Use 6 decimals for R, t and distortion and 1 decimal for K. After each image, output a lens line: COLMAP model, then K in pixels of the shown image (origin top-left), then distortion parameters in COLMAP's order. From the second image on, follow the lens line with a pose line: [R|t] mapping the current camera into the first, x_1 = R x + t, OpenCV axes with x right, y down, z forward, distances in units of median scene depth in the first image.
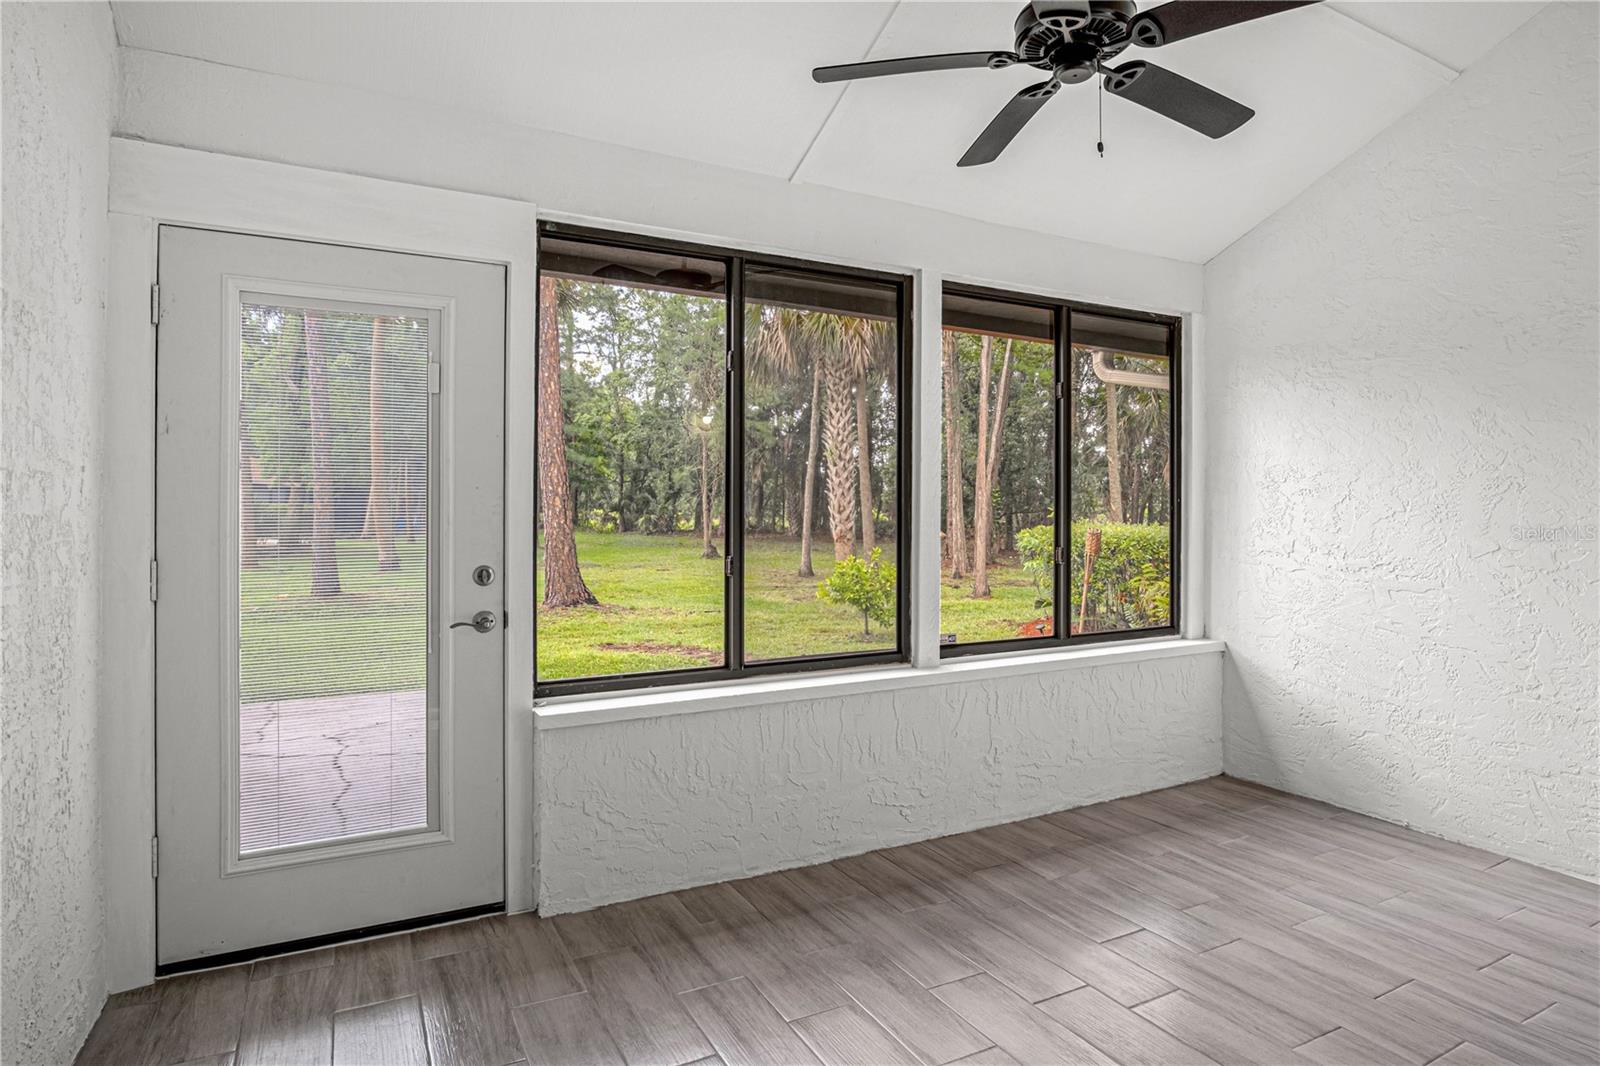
lens RADIAL K [[860.7, 0, 729.6], [0, 860.7, 509.1], [0, 0, 1]] dist [0.001998, 0.000563]
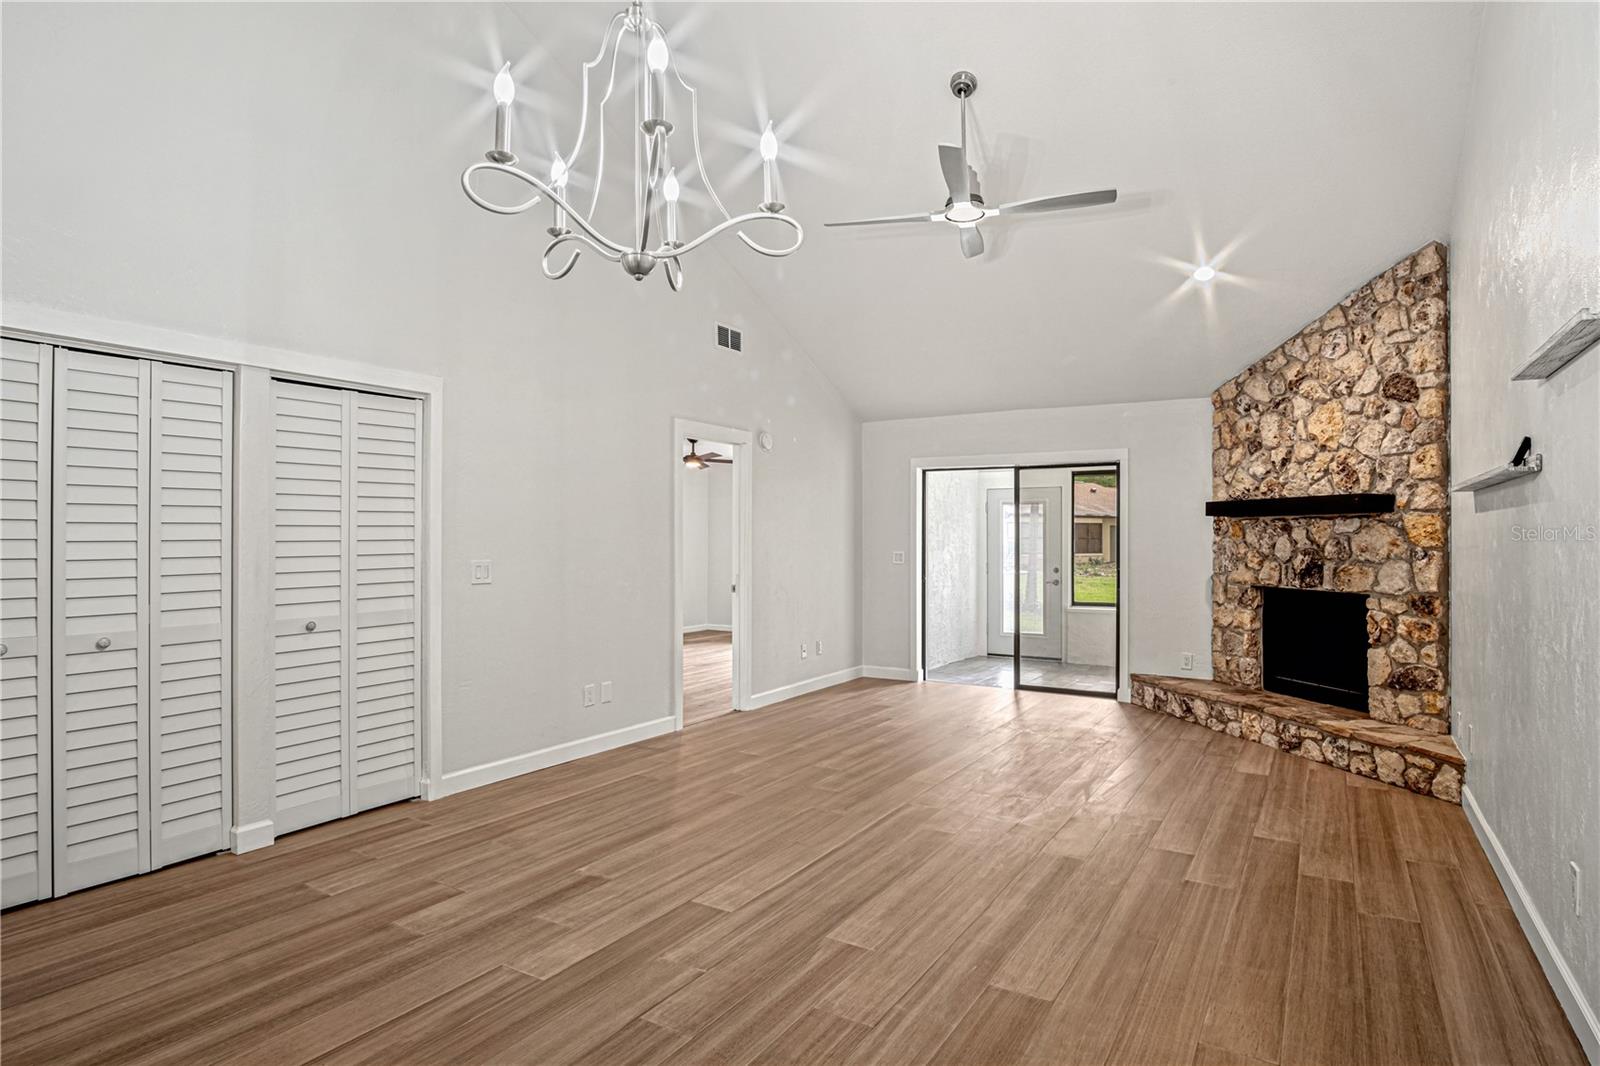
lens RADIAL K [[833.5, 0, 800.0], [0, 833.5, 533.0], [0, 0, 1]] dist [-0.019599, -0.000215]
pose [[0.502304, -0.008580, -0.864649, 2.114177], [0.001489, 0.999958, -0.009058, -0.050569], [0.864690, 0.003262, 0.502296, -1.657304]]
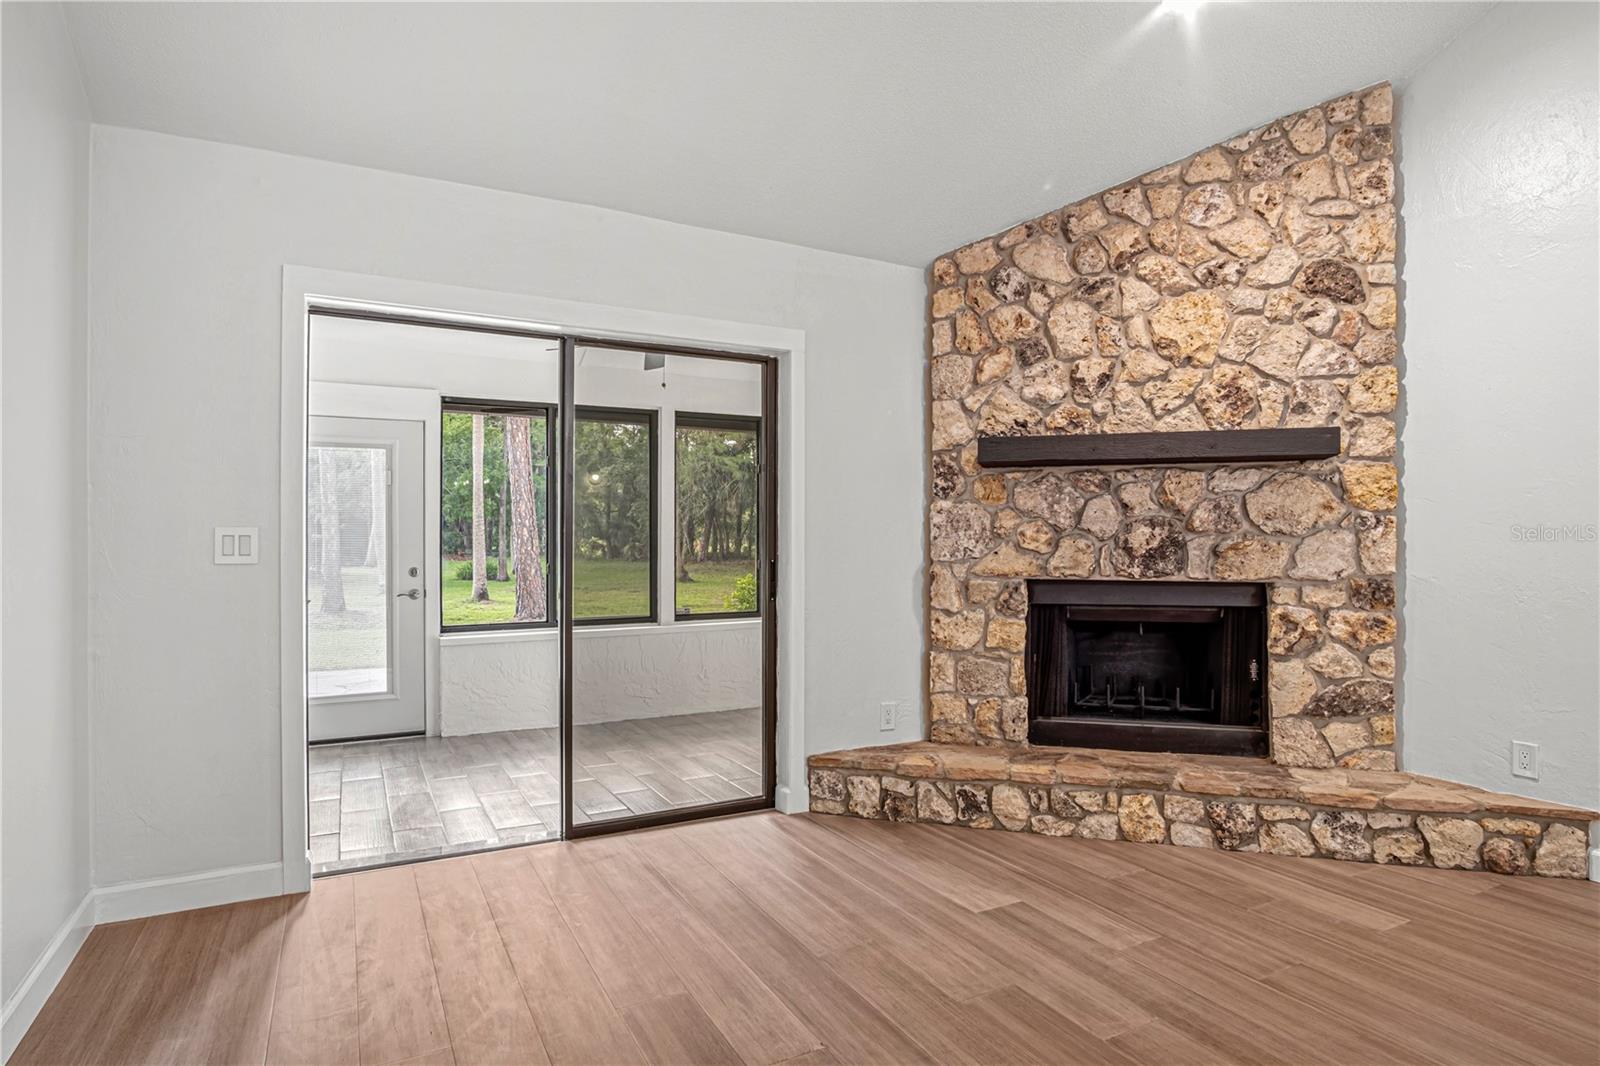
lens RADIAL K [[843.0, 0, 726.0], [0, 843.0, 535.6], [0, 0, 1]] dist [-0.020467, 0.001199]
pose [[0.999988, -0.004785, 0.001257, 0.422034], [0.004786, 0.999988, -0.000965, -0.003844], [-0.001252, 0.000971, 0.999999, -0.931230]]
